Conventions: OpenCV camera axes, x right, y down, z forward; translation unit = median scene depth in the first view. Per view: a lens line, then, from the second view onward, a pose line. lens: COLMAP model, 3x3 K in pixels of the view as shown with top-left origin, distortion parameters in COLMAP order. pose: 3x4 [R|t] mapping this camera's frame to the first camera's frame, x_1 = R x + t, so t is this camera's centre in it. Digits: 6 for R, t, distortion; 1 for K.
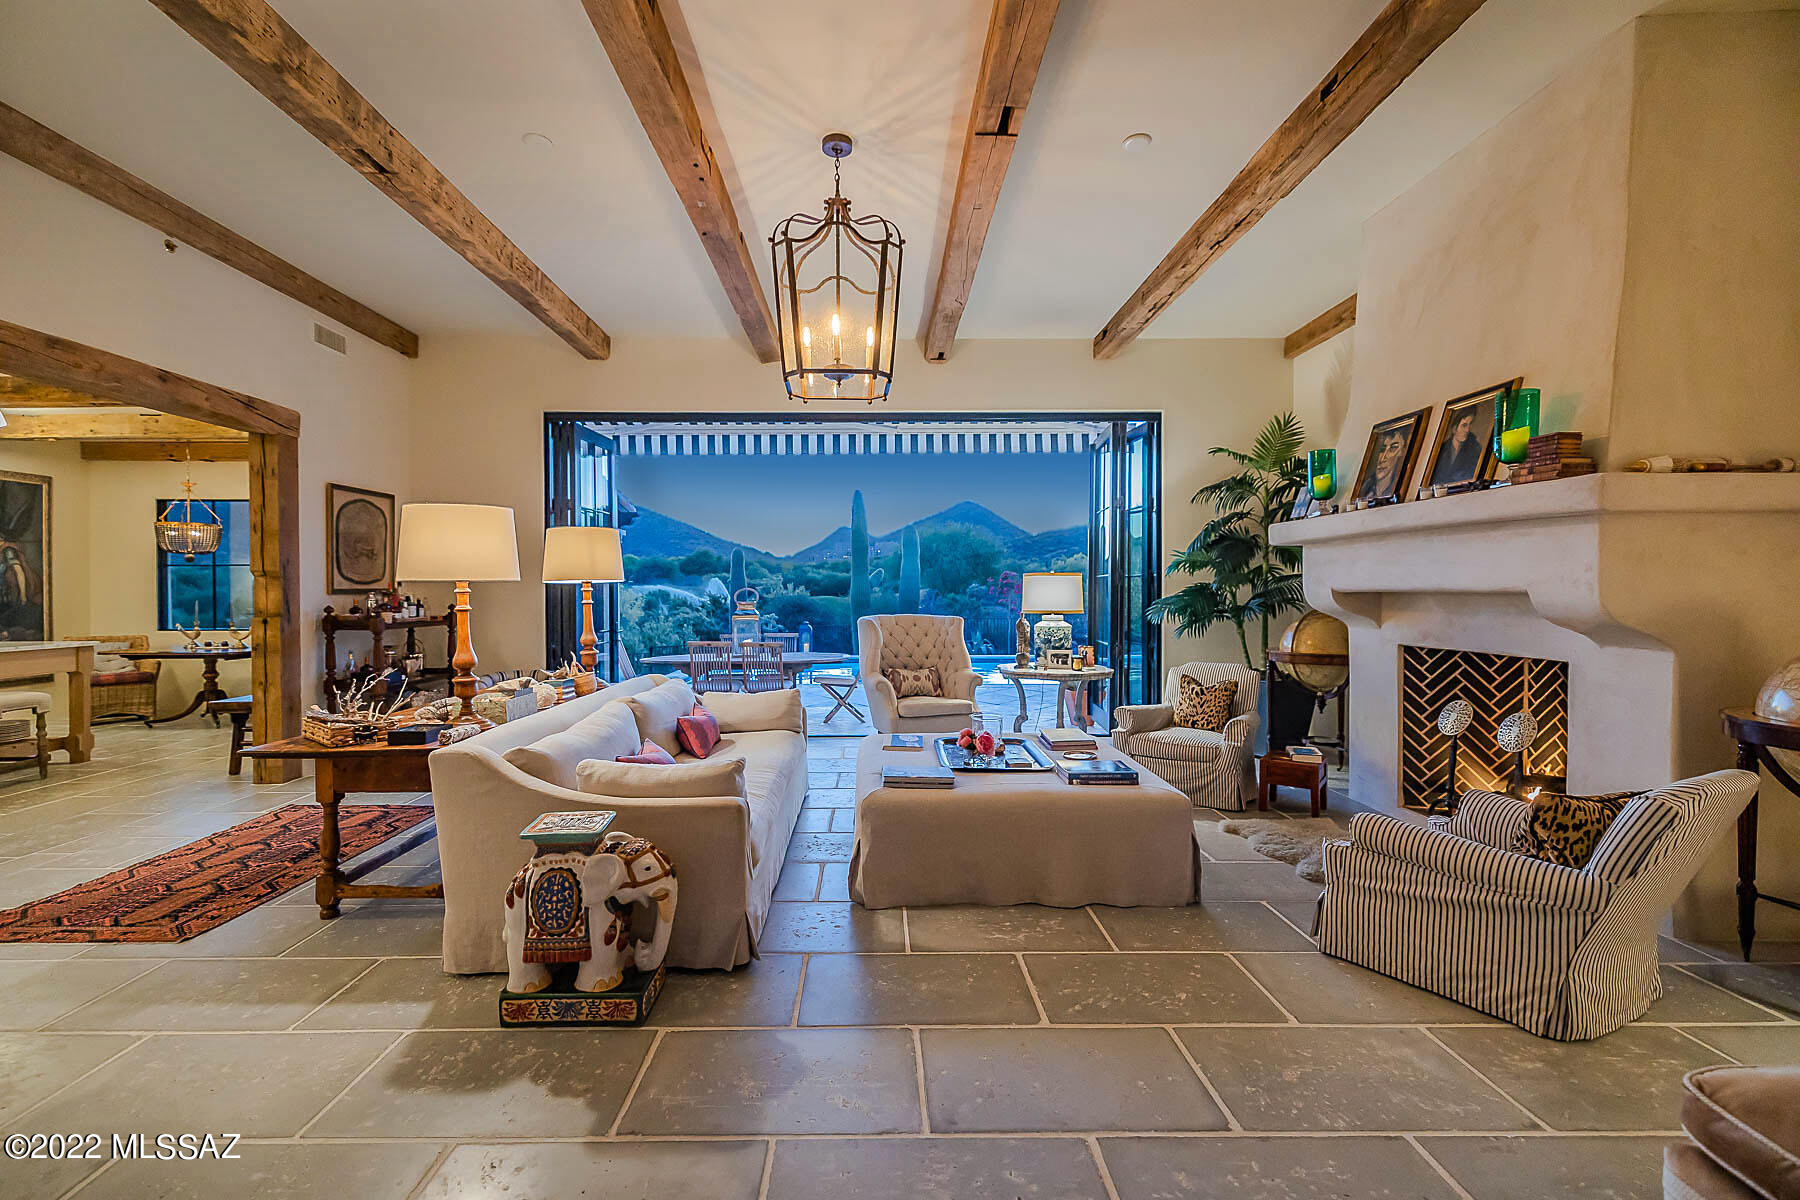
lens RADIAL K [[764.2, 0, 879.7], [0, 764.2, 593.5], [0, 0, 1]] dist [0.002049, -0.000130]
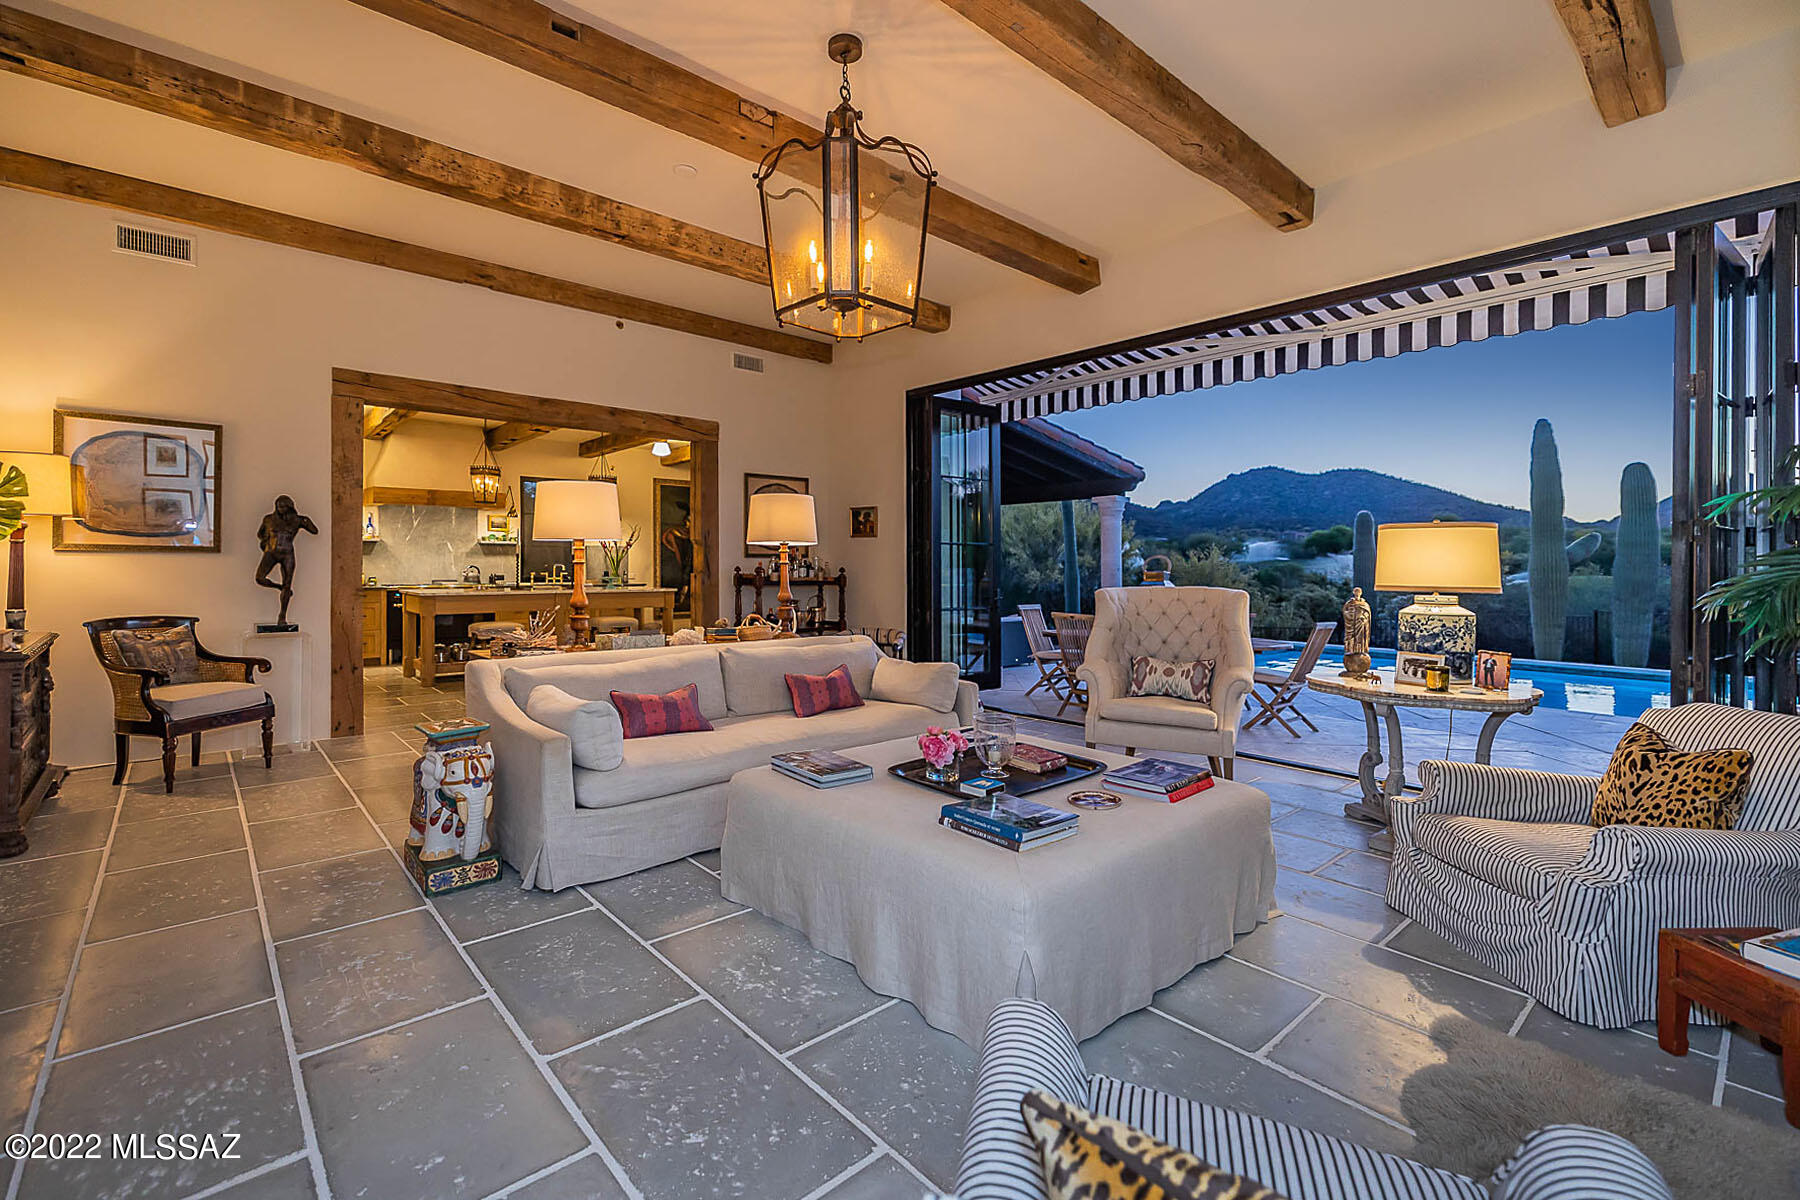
lens RADIAL K [[787.5, 0, 856.8], [0, 787.5, 554.7], [0, 0, 1]] dist [0.001930, -0.000073]
pose [[0.642480, -0.002980, -0.766297, 0.596347], [-0.012726, 0.999813, -0.014557, 0.017525], [0.766197, 0.019104, 0.642322, 0.389785]]
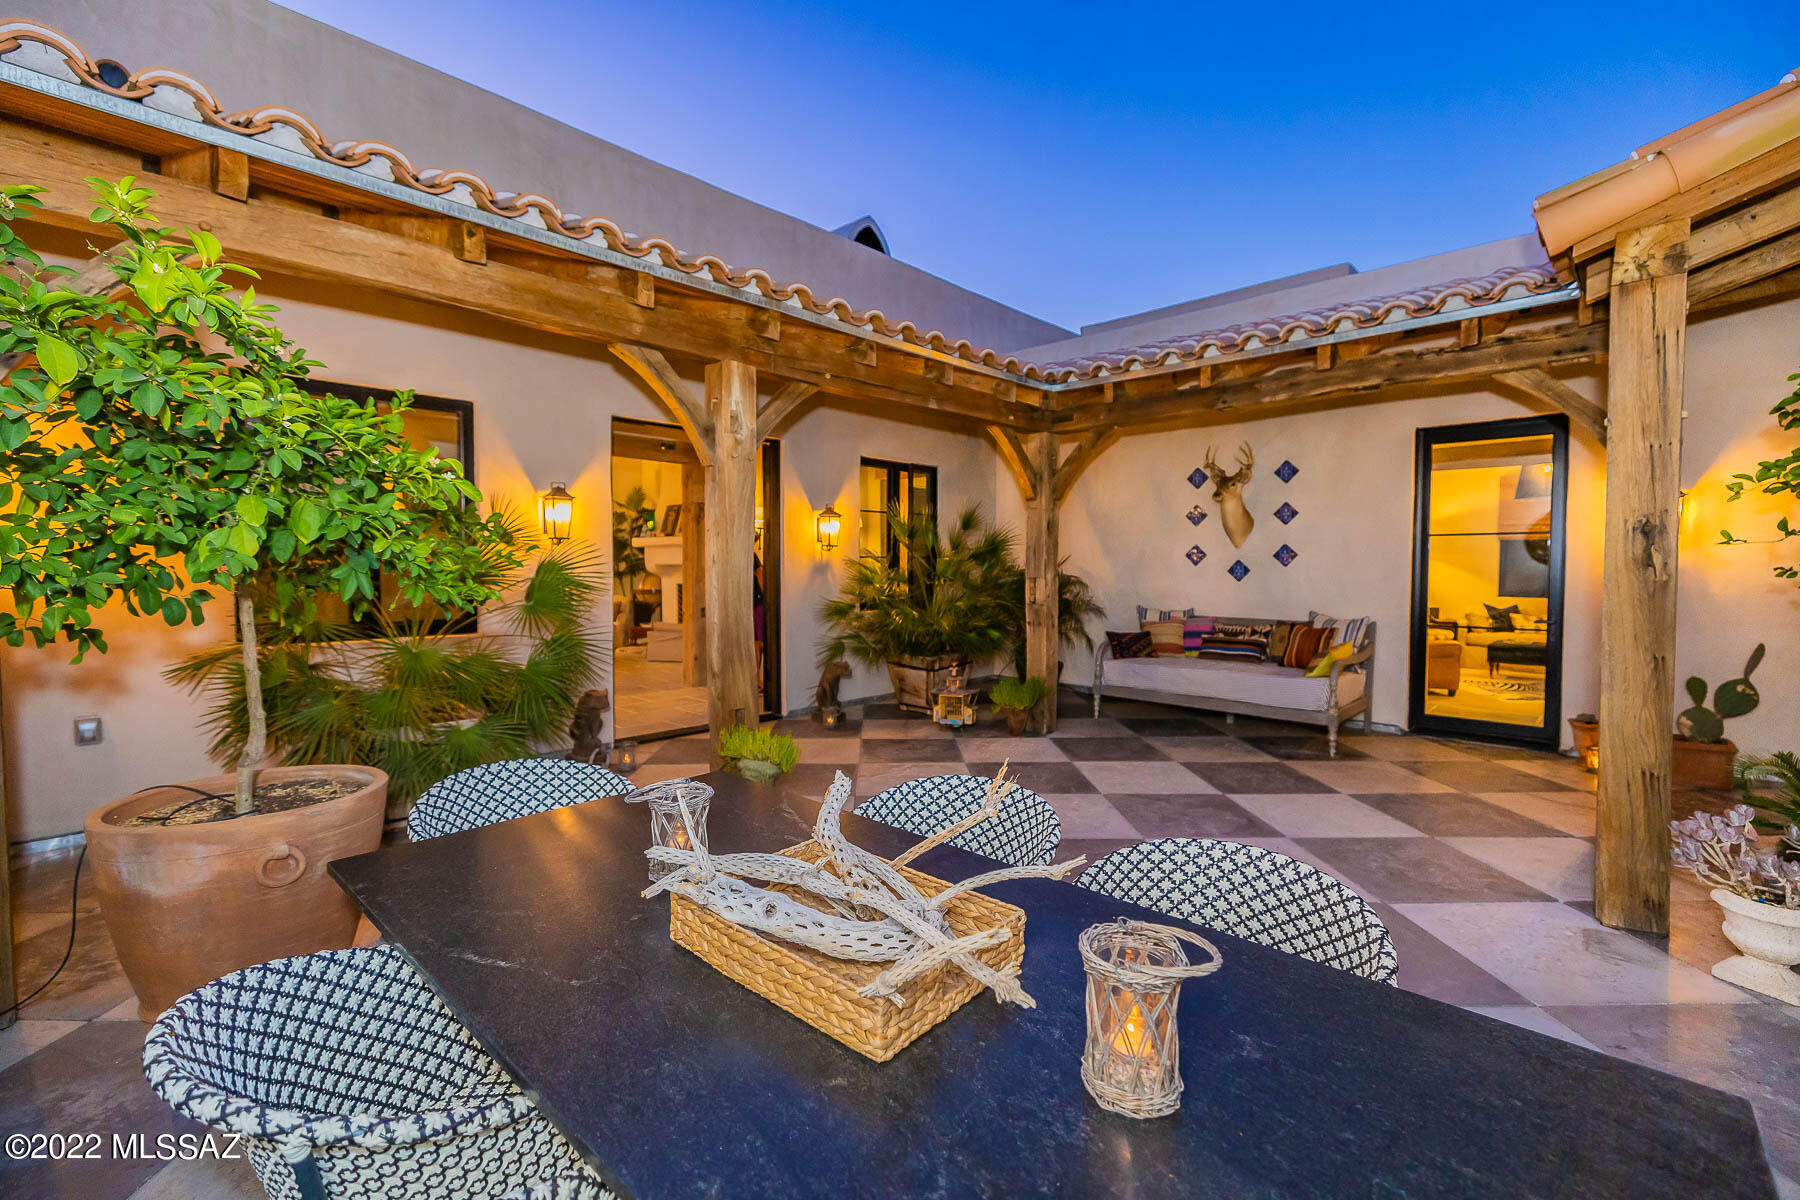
lens RADIAL K [[764.2, 0, 879.7], [0, 764.2, 593.5], [0, 0, 1]] dist [0.002049, -0.000130]
pose [[0.705820, -0.022686, 0.708028, -0.847857], [0.002763, 0.999568, 0.029274, 0.024208], [-0.708385, -0.018706, 0.705578, -1.634274]]
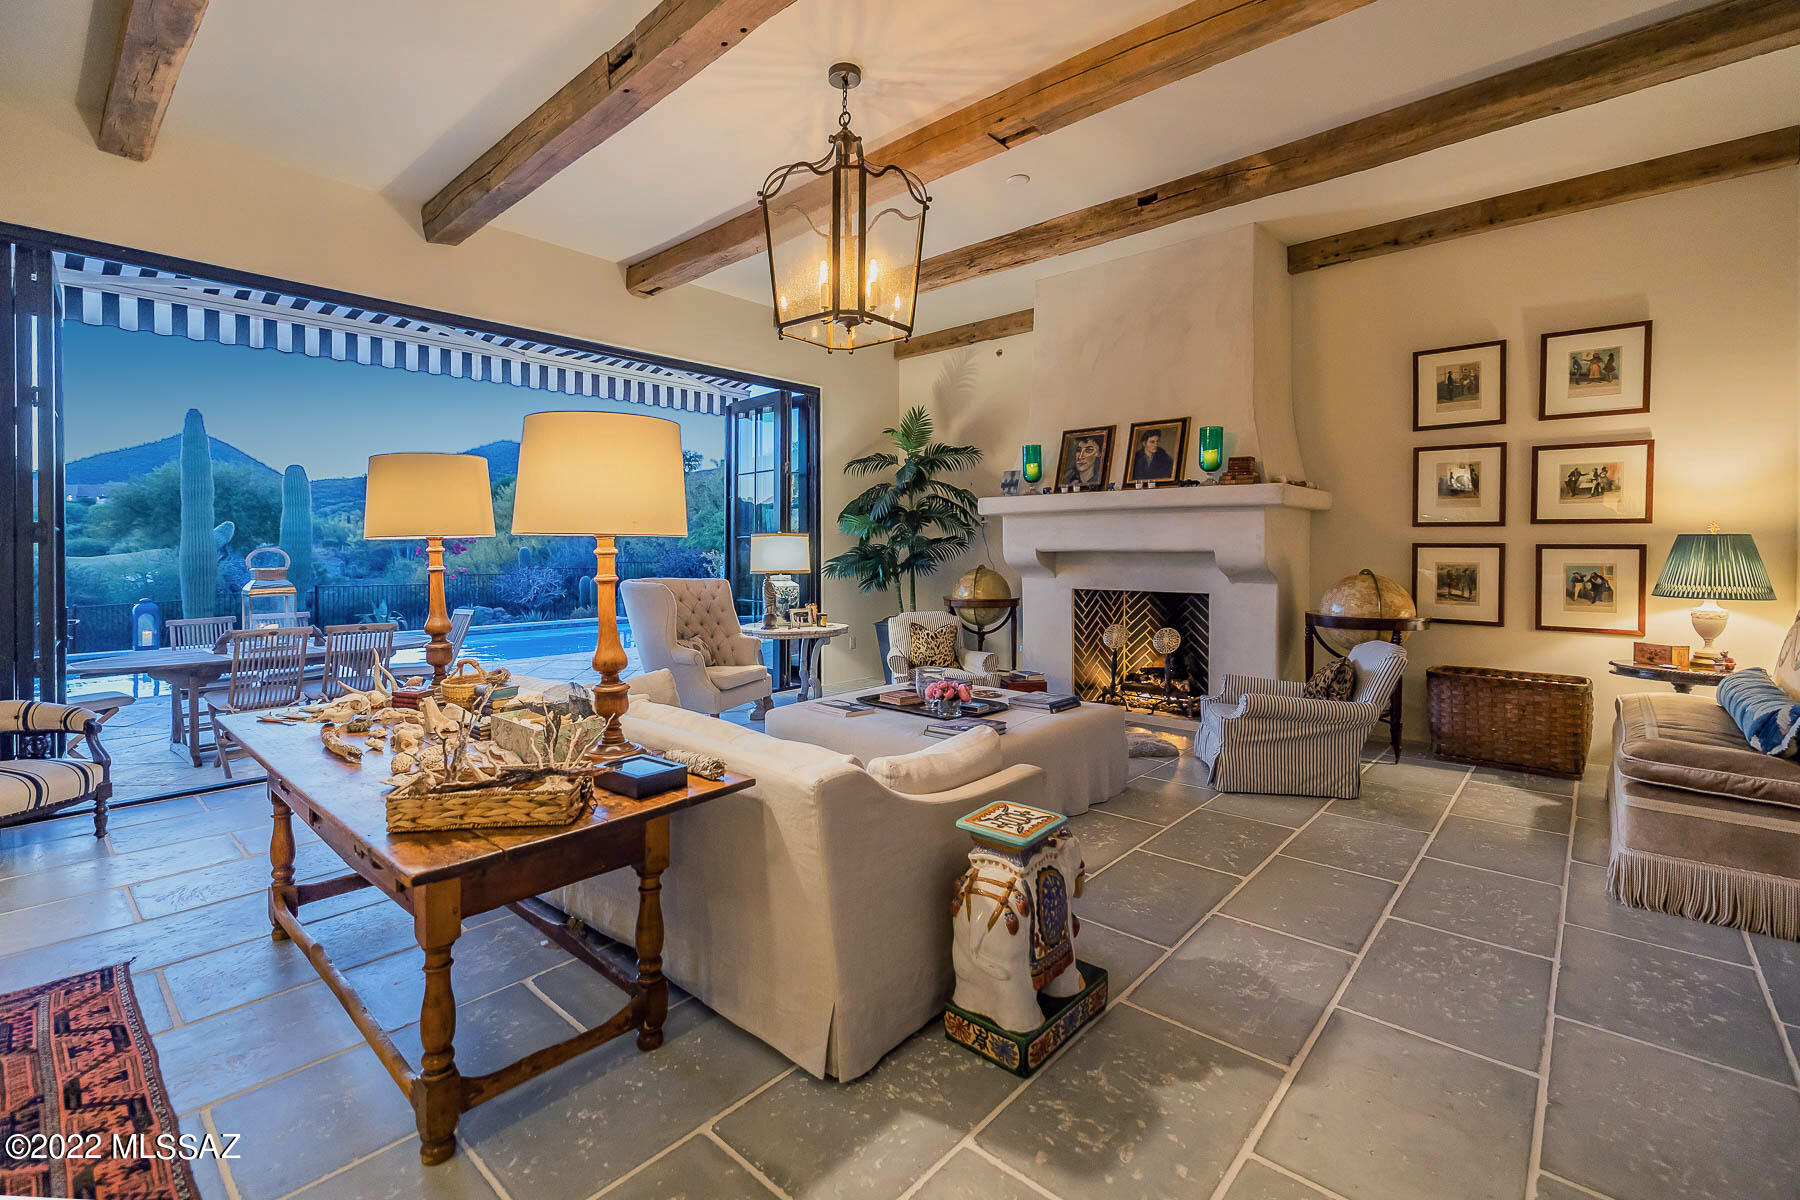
lens RADIAL K [[787.5, 0, 856.8], [0, 787.5, 554.7], [0, 0, 1]] dist [0.001930, -0.000073]
pose [[0.692768, -0.004396, 0.721147, -0.678896], [0.004161, 0.999989, 0.002098, -0.001131], [-0.721149, 0.001548, 0.692779, 0.298165]]
